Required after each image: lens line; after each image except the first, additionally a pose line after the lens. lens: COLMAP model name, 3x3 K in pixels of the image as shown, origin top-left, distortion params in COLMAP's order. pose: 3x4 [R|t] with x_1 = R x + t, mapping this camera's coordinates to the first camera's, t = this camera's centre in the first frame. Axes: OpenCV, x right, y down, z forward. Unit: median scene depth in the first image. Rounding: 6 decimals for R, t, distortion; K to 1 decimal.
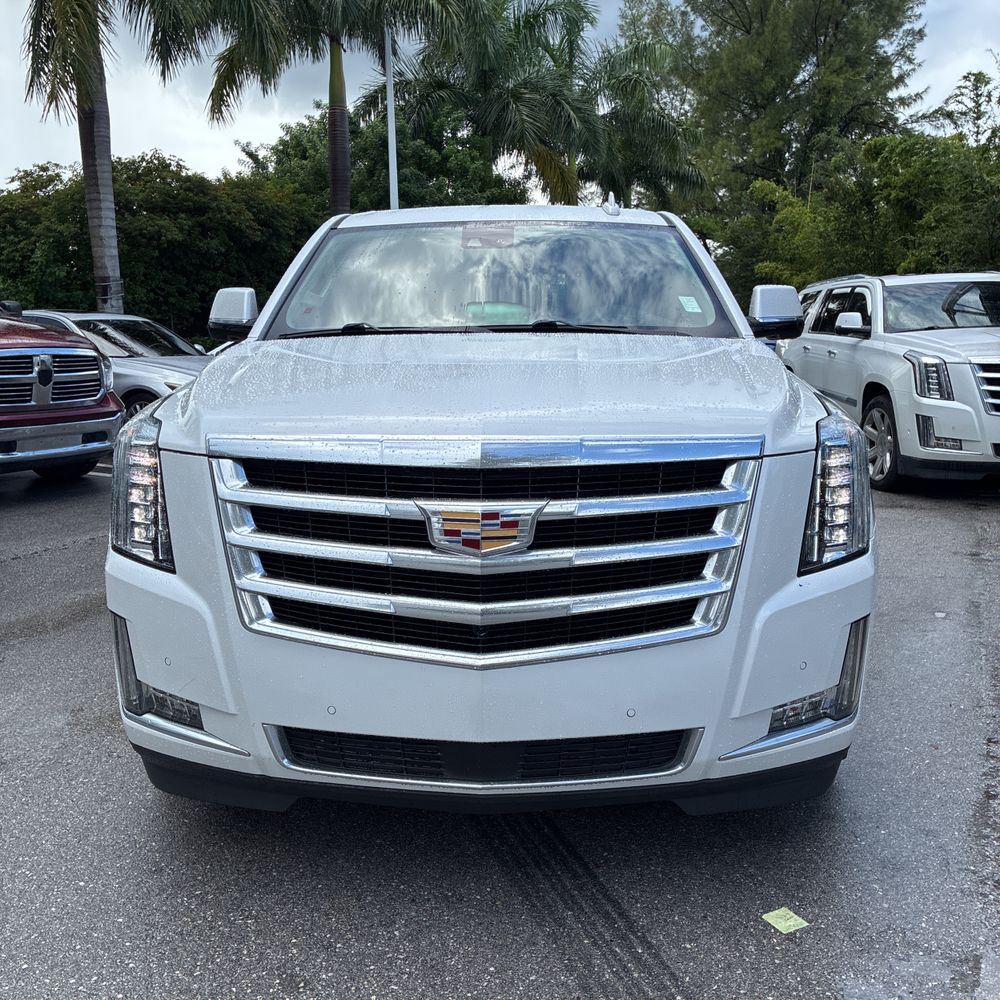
lens RADIAL K [[1012.6, 0, 505.7], [0, 1012.6, 496.8], [0, 0, 1]] dist [0.012947, 0.000634]
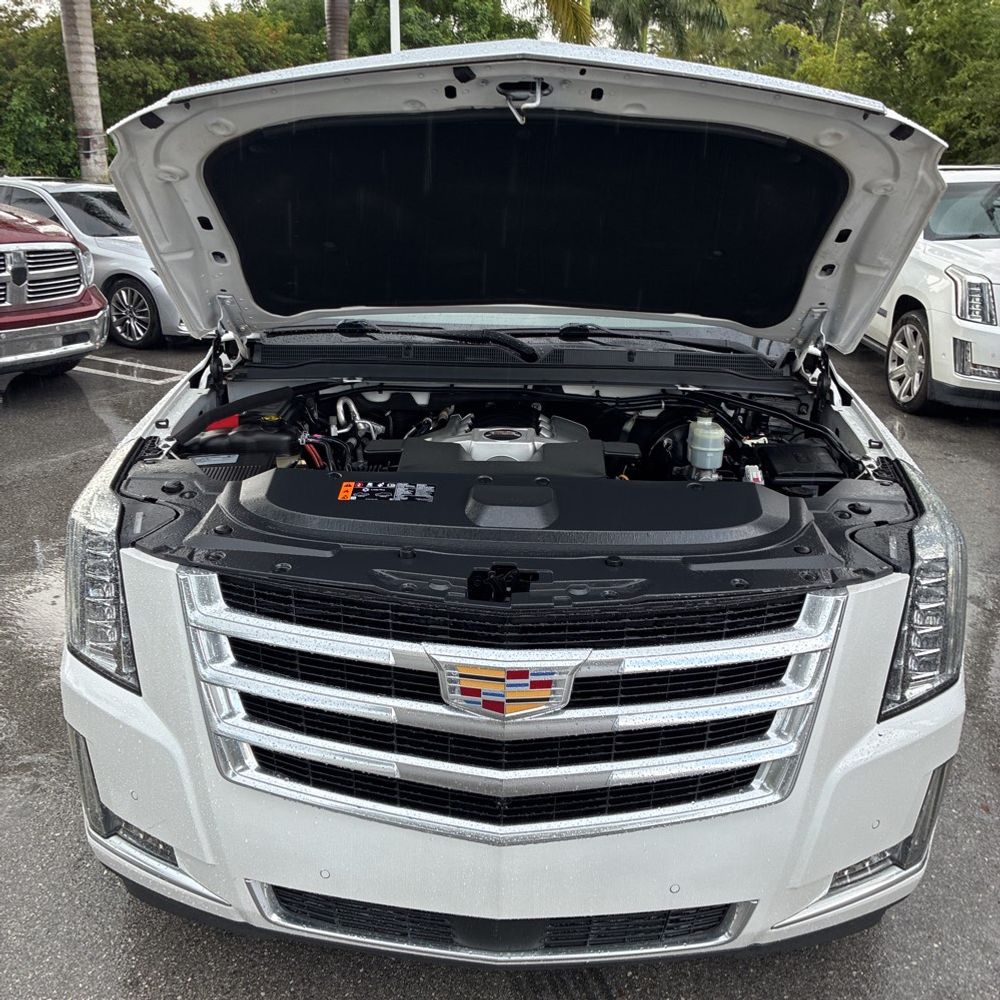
lens RADIAL K [[1004.0, 0, 502.2], [0, 1004.0, 487.9], [0, 0, 1]] dist [0.040648, -0.048699]
pose [[0.999722, 0.023531, 0.001125, -0.008031], [-0.023450, 0.989405, 0.143279, -0.061938], [0.002258, -0.143265, 0.989682, 0.052968]]
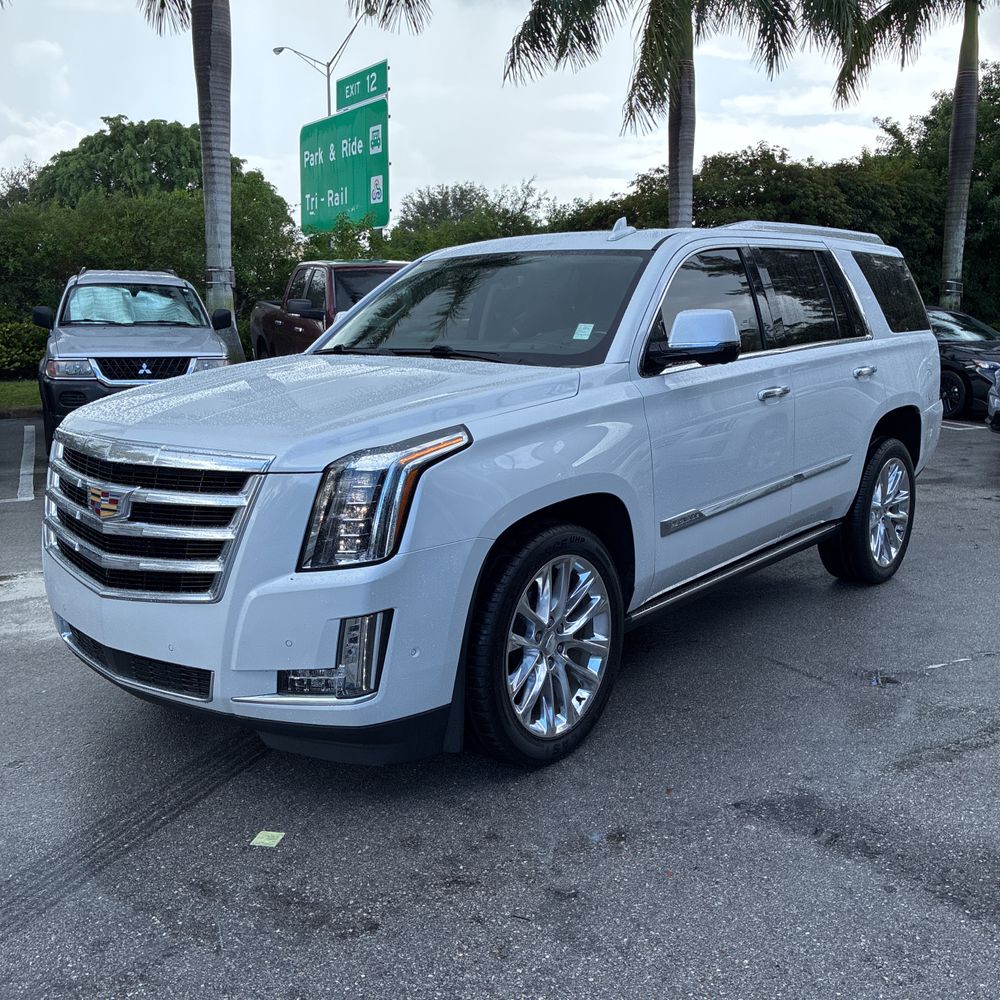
lens RADIAL K [[1012.6, 0, 505.7], [0, 1012.6, 496.8], [0, 0, 1]] dist [0.012947, 0.000634]
pose [[0.775964, 0.110712, -0.620985, 0.339364], [-0.095796, 0.993741, 0.057465, -0.029684], [0.623460, 0.014898, 0.781713, 0.051061]]
